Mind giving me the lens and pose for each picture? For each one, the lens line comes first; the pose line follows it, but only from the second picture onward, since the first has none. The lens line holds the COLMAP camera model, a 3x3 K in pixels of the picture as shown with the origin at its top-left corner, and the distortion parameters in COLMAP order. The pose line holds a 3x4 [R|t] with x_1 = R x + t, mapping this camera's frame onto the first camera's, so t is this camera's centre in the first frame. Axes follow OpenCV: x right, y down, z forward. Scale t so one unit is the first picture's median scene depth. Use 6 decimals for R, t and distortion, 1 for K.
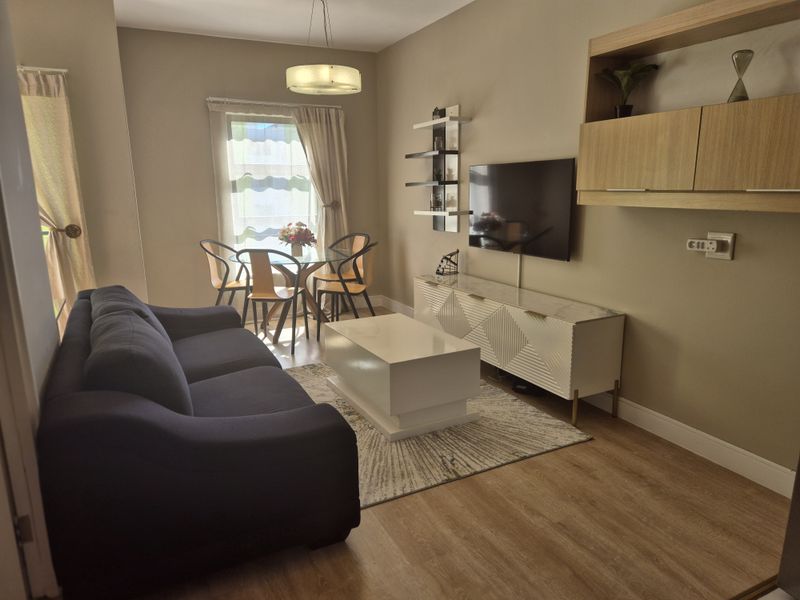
lens RADIAL K [[531.7, 0, 391.8], [0, 531.7, 302.4], [0, 0, 1]] dist [0.089096, -0.080692]
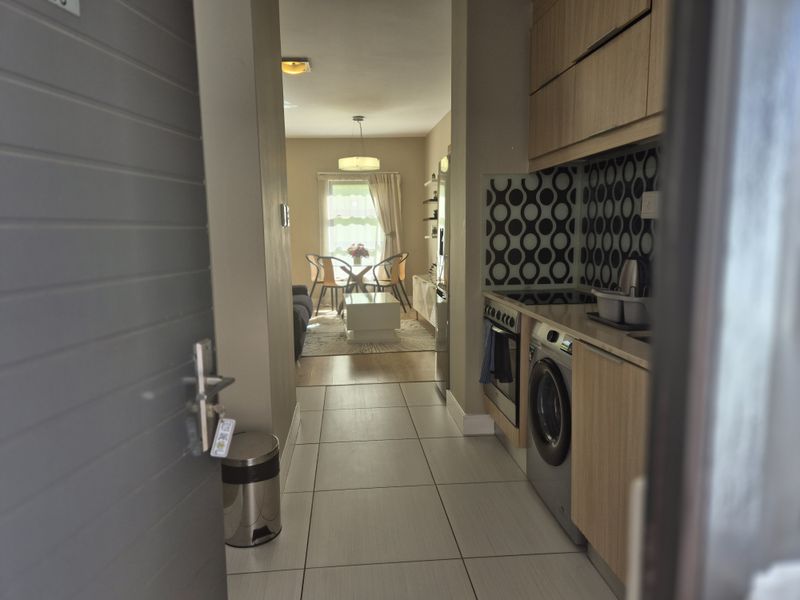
lens RADIAL K [[531.7, 0, 391.8], [0, 531.7, 302.4], [0, 0, 1]] dist [0.089096, -0.080692]
pose [[0.939568, 0.038154, -0.340229, 0.446181], [-0.063196, 0.996022, -0.062825, 0.117328], [0.336478, 0.080530, 0.938242, -0.452722]]
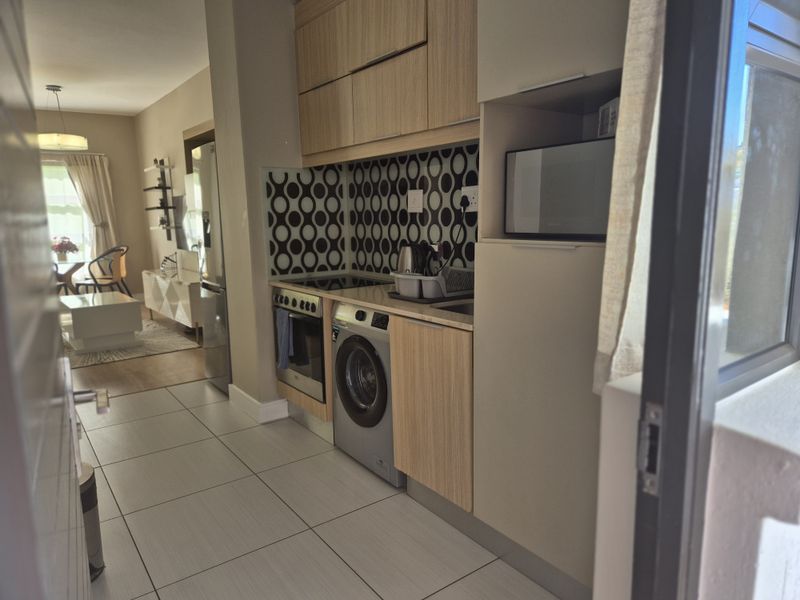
lens RADIAL K [[531.7, 0, 391.8], [0, 531.7, 302.4], [0, 0, 1]] dist [0.089096, -0.080692]
pose [[0.981912, -0.043140, 0.184357, 0.363686], [0.052796, 0.997461, -0.047790, 0.121820], [-0.181827, 0.056658, 0.981697, -0.486029]]
